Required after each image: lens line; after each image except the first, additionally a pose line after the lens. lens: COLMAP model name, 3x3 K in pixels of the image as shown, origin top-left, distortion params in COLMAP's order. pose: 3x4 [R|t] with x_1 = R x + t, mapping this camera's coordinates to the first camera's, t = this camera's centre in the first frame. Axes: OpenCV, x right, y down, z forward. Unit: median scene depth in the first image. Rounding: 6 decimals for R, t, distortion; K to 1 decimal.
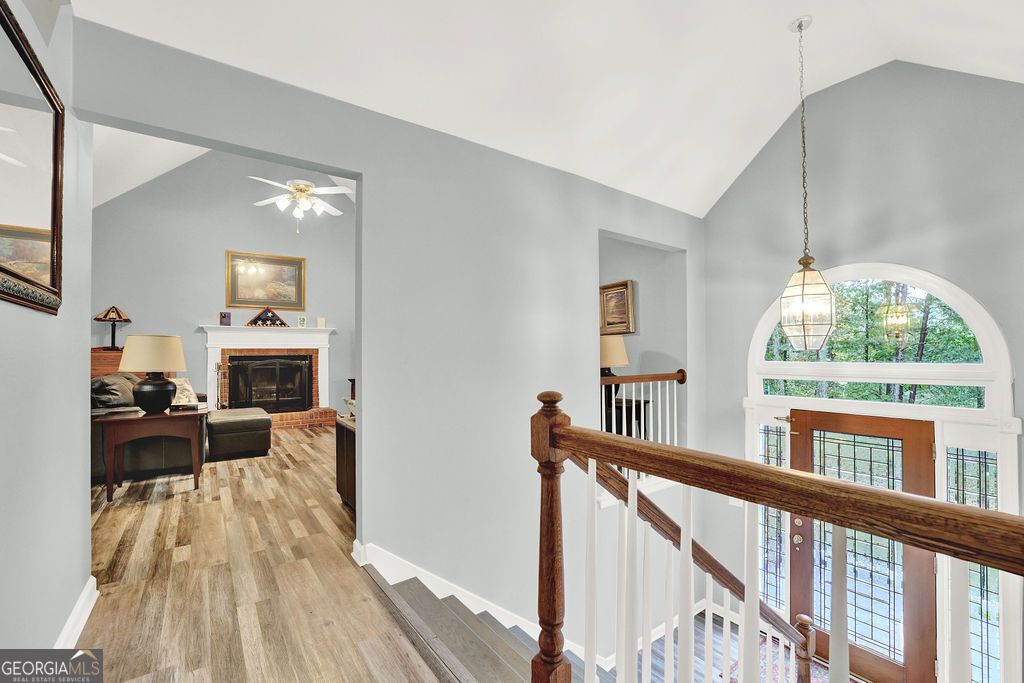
lens RADIAL K [[430.9, 0, 494.1], [0, 430.9, 361.6], [0, 0, 1]] dist [-0.014486, 0.000124]
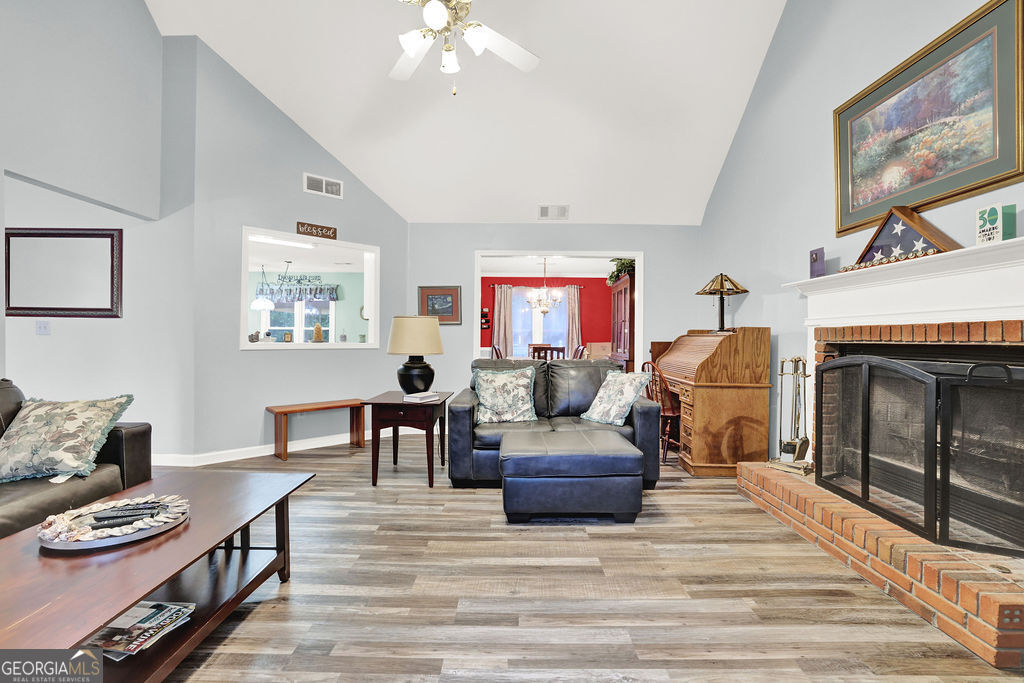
lens RADIAL K [[437.8, 0, 512.0], [0, 437.8, 341.5], [0, 0, 1]] dist [-0.045387, 0.014404]
pose [[-0.567004, 0.007657, -0.823679, -0.055334], [-0.015772, 0.999673, 0.020150, -0.019377], [0.823564, 0.024416, -0.566698, 0.995038]]
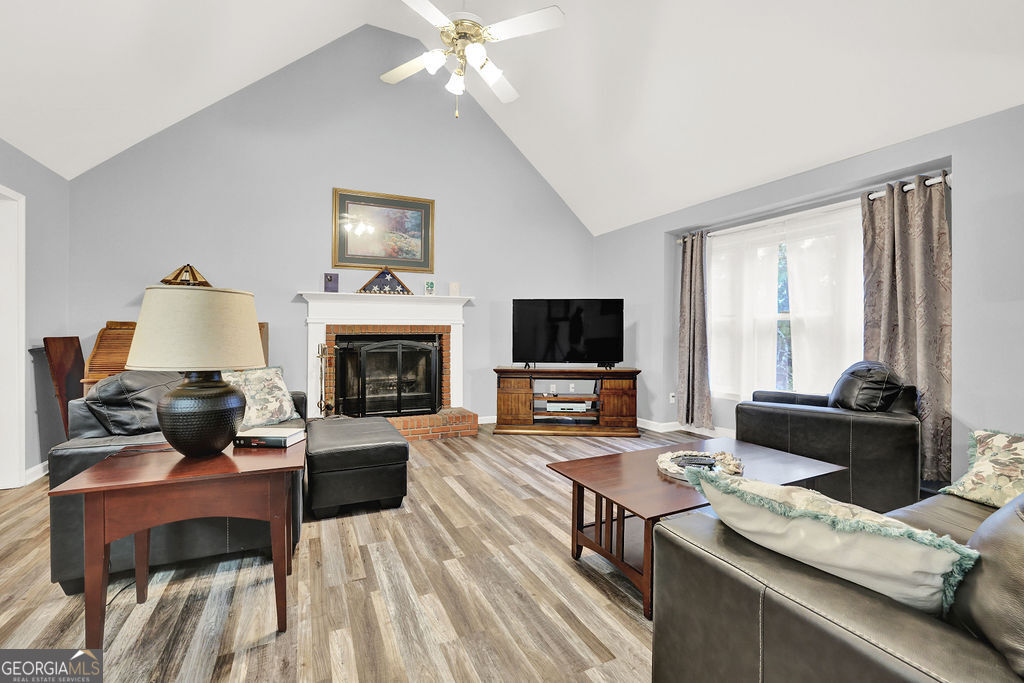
lens RADIAL K [[437.8, 0, 512.0], [0, 437.8, 341.5], [0, 0, 1]] dist [-0.045387, 0.014404]
pose [[0.988061, 0.008109, -0.153852, -0.219802], [-0.008012, 0.999967, 0.001253, -0.005537], [0.153858, -0.000005, 0.988093, 0.333874]]
